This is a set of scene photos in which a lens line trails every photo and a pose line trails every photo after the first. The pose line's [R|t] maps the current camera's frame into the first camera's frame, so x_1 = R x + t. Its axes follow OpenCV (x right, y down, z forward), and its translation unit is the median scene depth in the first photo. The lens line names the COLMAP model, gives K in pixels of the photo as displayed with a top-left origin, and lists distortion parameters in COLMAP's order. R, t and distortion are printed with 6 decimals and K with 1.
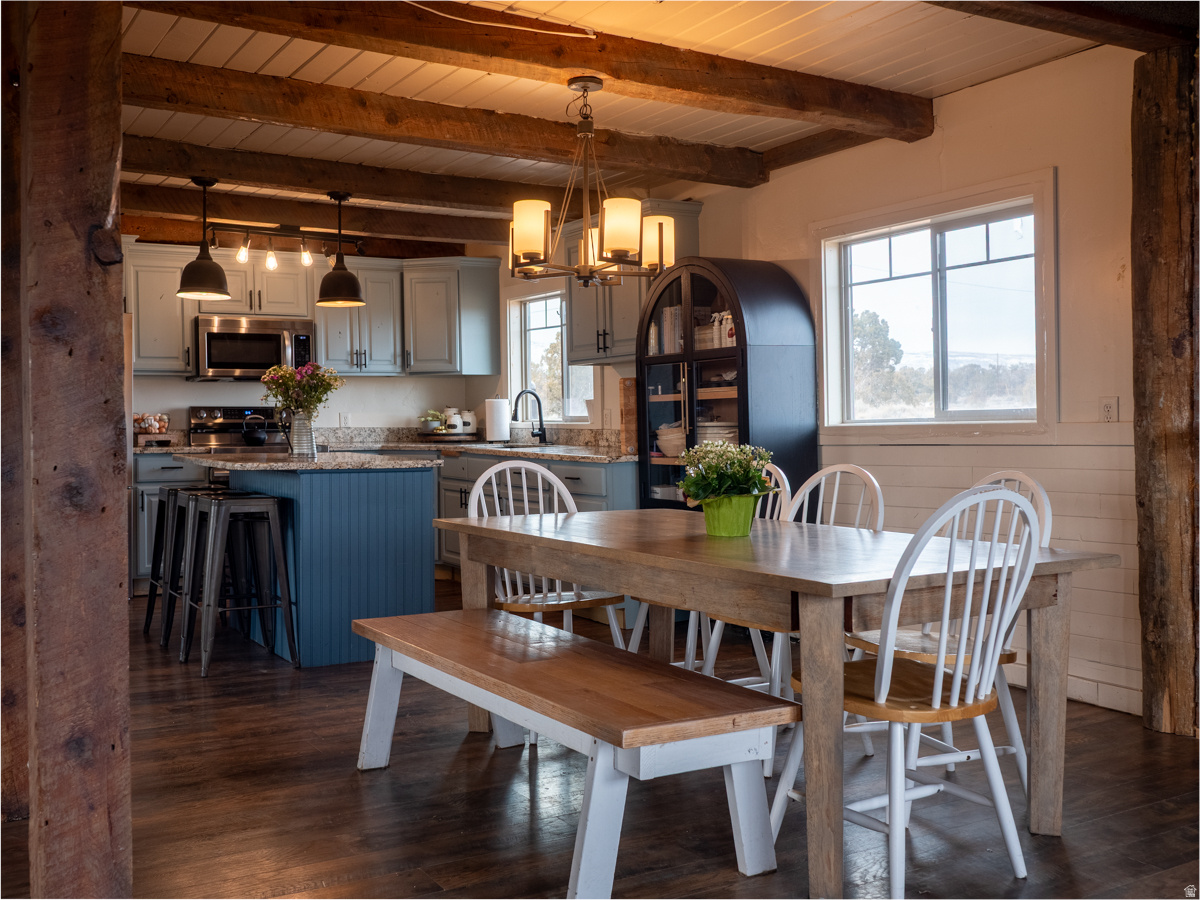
lens RADIAL K [[1187.7, 0, 601.5], [0, 1187.7, 446.6], [0, 0, 1]] dist [0.004531, 0.000000]
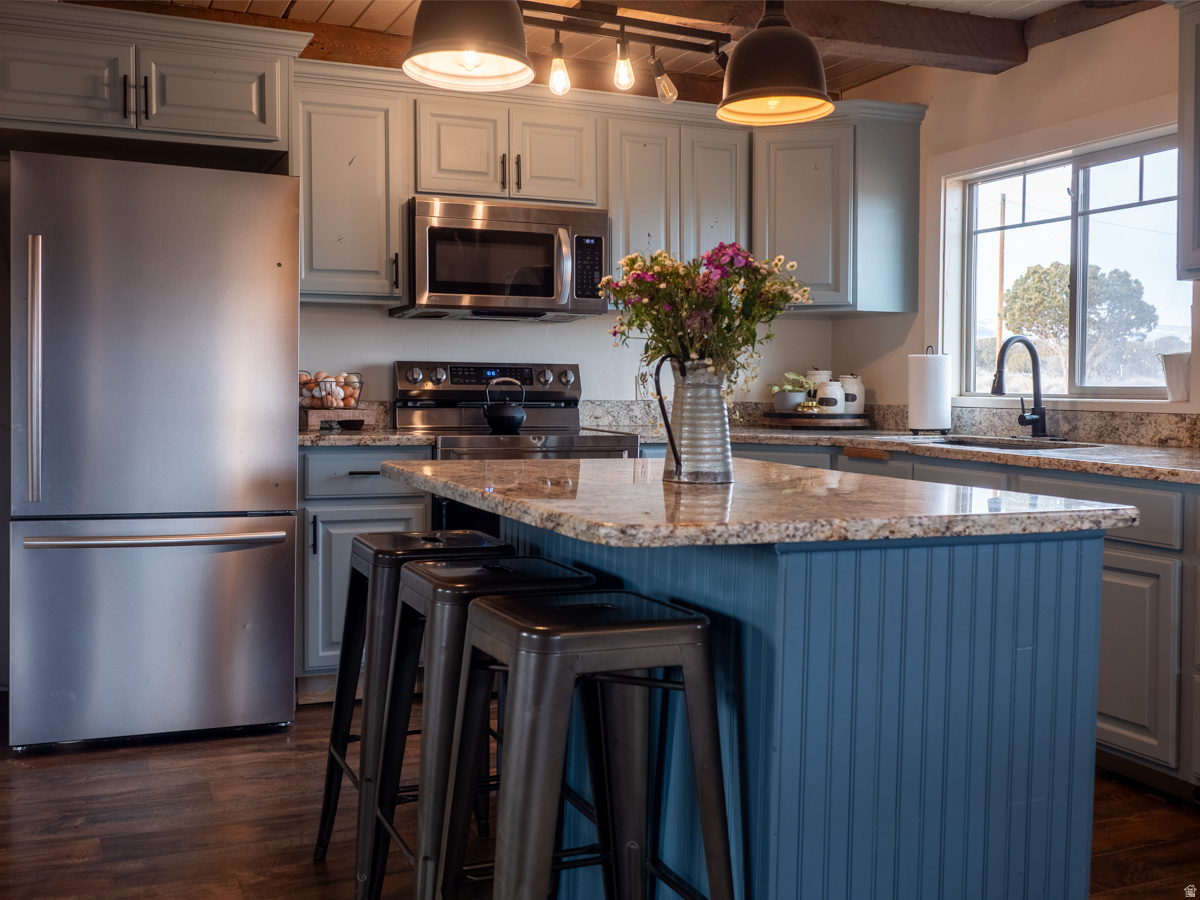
lens RADIAL K [[1187.7, 0, 601.1], [0, 1187.7, 449.1], [0, 0, 1]] dist [0.004531, 0.000000]
pose [[0.991187, 0.020493, -0.130878, -0.236423], [-0.016859, 0.999443, 0.028811, -0.012930], [0.131396, -0.026351, 0.990980, 0.609475]]
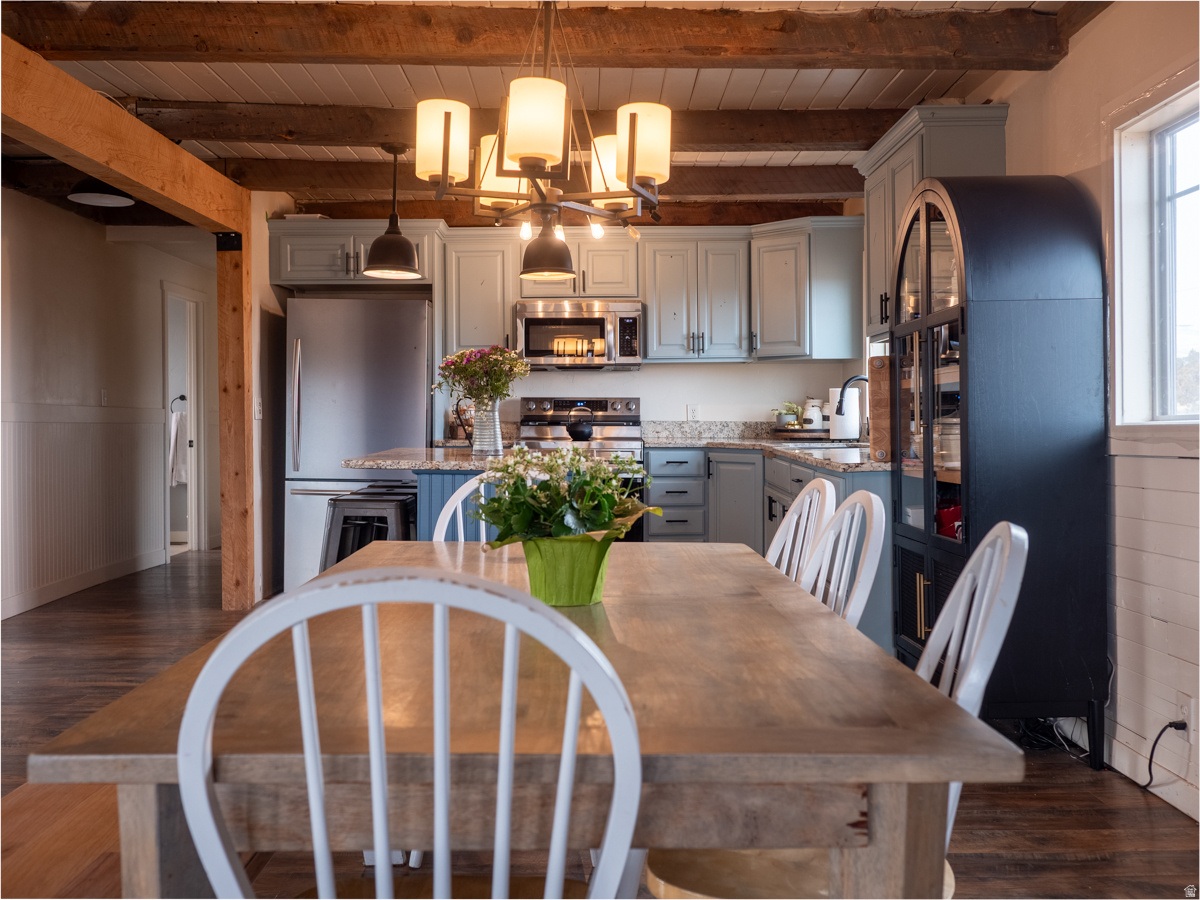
lens RADIAL K [[1187.7, 0, 594.9], [0, 1187.7, 442.7], [0, 0, 1]] dist [0.004531, 0.000000]
pose [[0.852106, 0.018929, -0.523027, 0.274600], [-0.018308, 0.999812, 0.006358, -0.006550], [0.523049, 0.004158, 0.852292, 0.308170]]
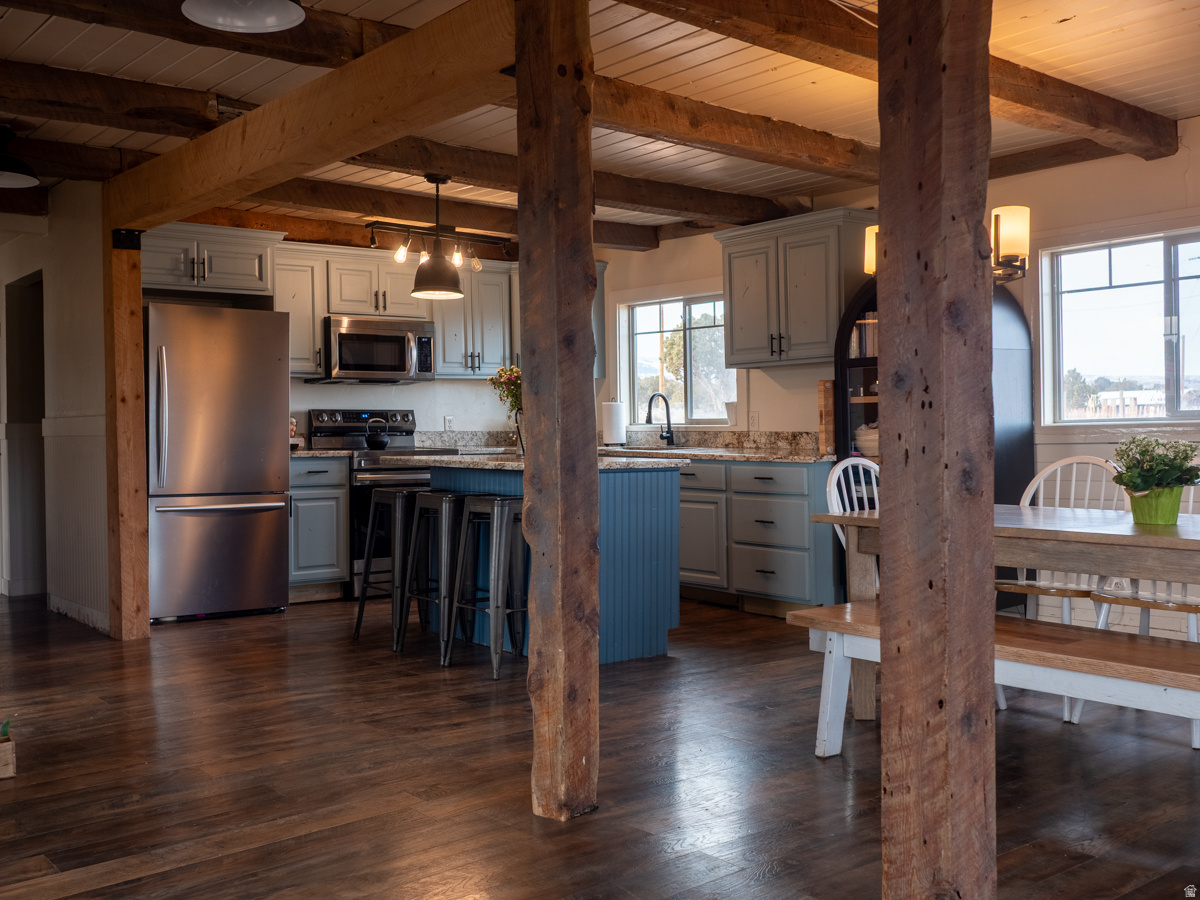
lens RADIAL K [[1187.7, 0, 602.6], [0, 1187.7, 450.0], [0, 0, 1]] dist [0.004531, 0.000000]
pose [[0.990477, -0.004393, 0.137609, -0.335027], [0.005000, 0.999979, -0.004069, 0.006535], [-0.137589, 0.004718, 0.990478, 0.005439]]
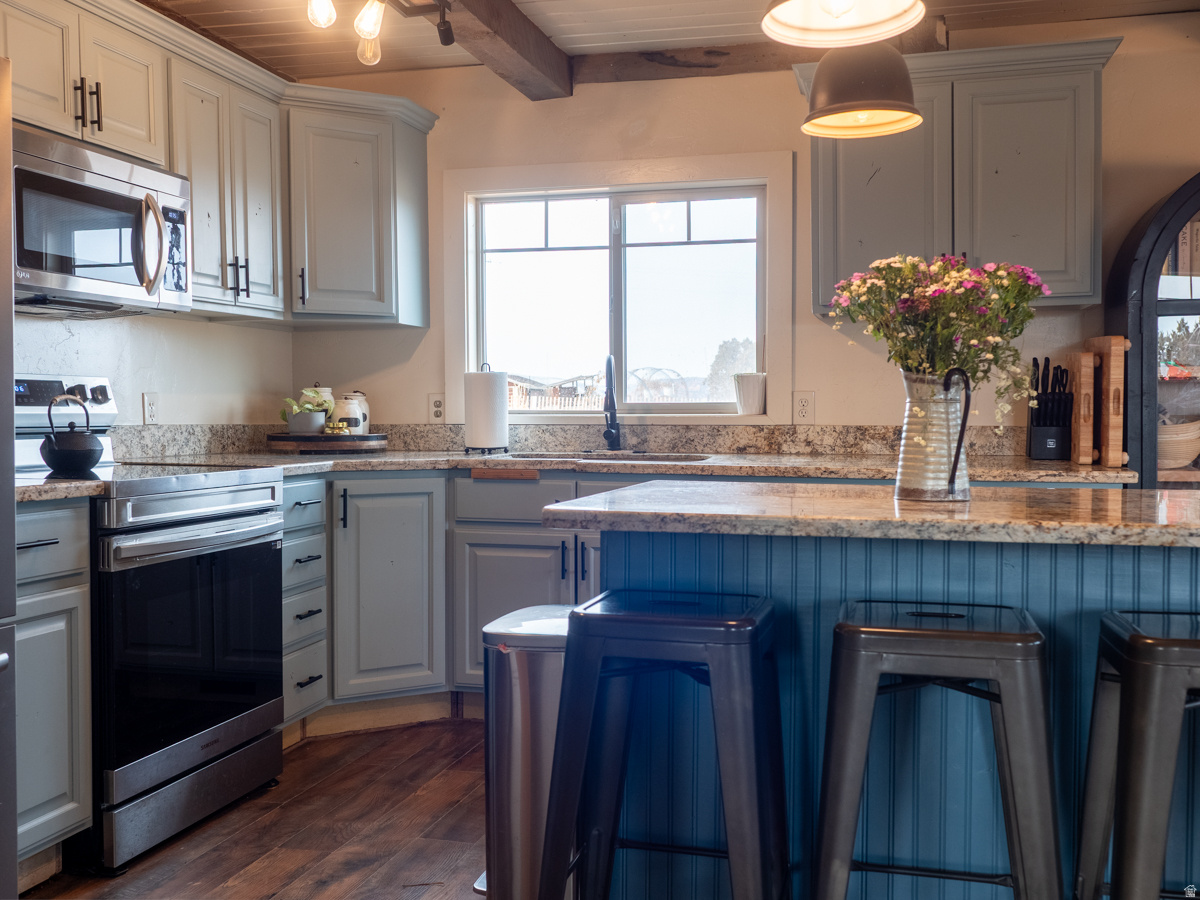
lens RADIAL K [[1187.7, 0, 606.0], [0, 1187.7, 451.6], [0, 0, 1]] dist [0.004531, 0.000000]
pose [[0.710231, -0.020954, 0.703657, -0.615820], [0.015839, 0.999780, 0.013785, -0.013935], [-0.703790, 0.001355, 0.710407, 0.815201]]
